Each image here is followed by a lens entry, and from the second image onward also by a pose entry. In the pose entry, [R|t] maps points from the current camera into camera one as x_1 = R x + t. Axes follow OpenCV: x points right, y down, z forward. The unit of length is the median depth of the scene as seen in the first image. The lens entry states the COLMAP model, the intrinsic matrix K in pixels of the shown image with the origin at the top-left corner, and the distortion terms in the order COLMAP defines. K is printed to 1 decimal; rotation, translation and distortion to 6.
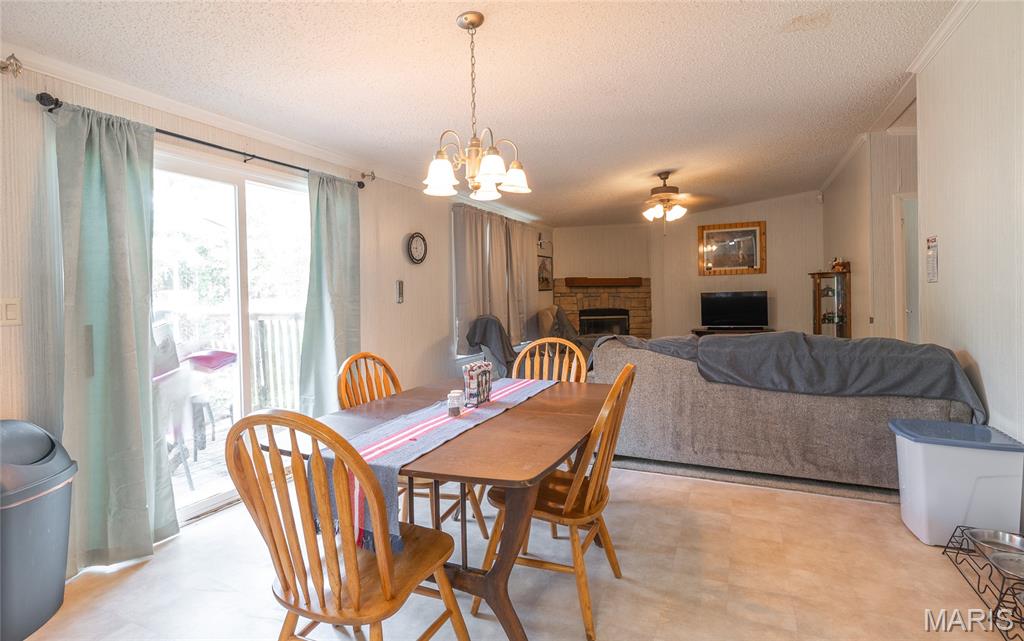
lens RADIAL K [[518.9, 0, 508.3], [0, 518.9, 300.9], [0, 0, 1]] dist [-0.000445, 0.000038]
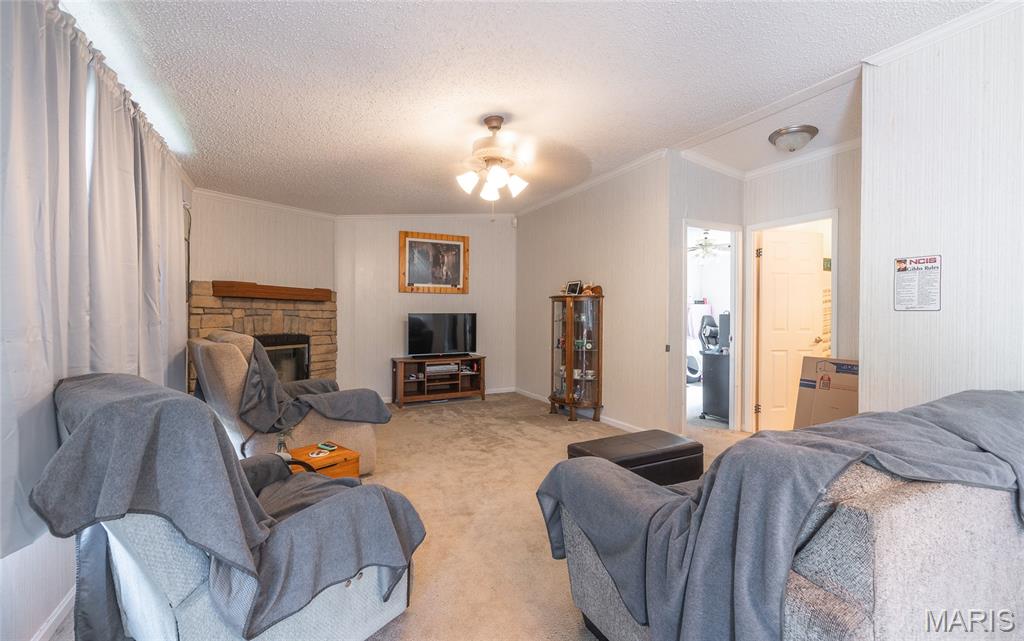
lens RADIAL K [[439.7, 0, 515.8], [0, 439.7, 318.7], [0, 0, 1]] dist [-0.001184, 0.000237]
pose [[0.620598, 0.015103, 0.783984, -0.059403], [-0.013998, 0.999869, -0.008181, -0.004213], [-0.784004, -0.005897, 0.620728, 0.439993]]
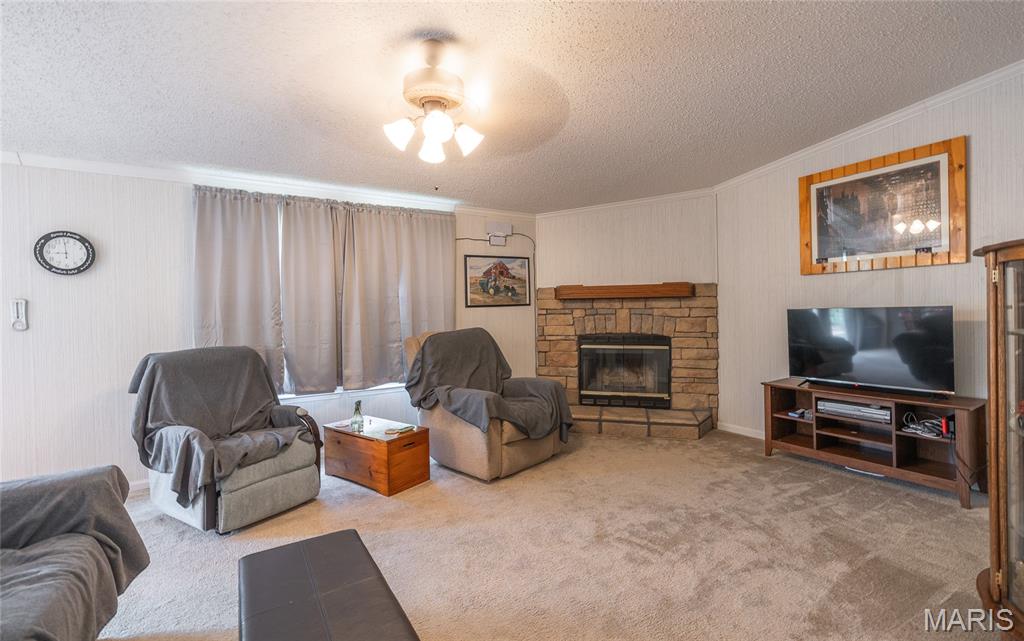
lens RADIAL K [[439.7, 0, 511.3], [0, 439.7, 317.3], [0, 0, 1]] dist [-0.001184, 0.000237]
pose [[0.815289, 0.012699, -0.578915, 0.394324], [-0.003248, 0.999844, 0.017359, -0.014208], [0.579046, -0.012272, 0.815203, 0.490894]]
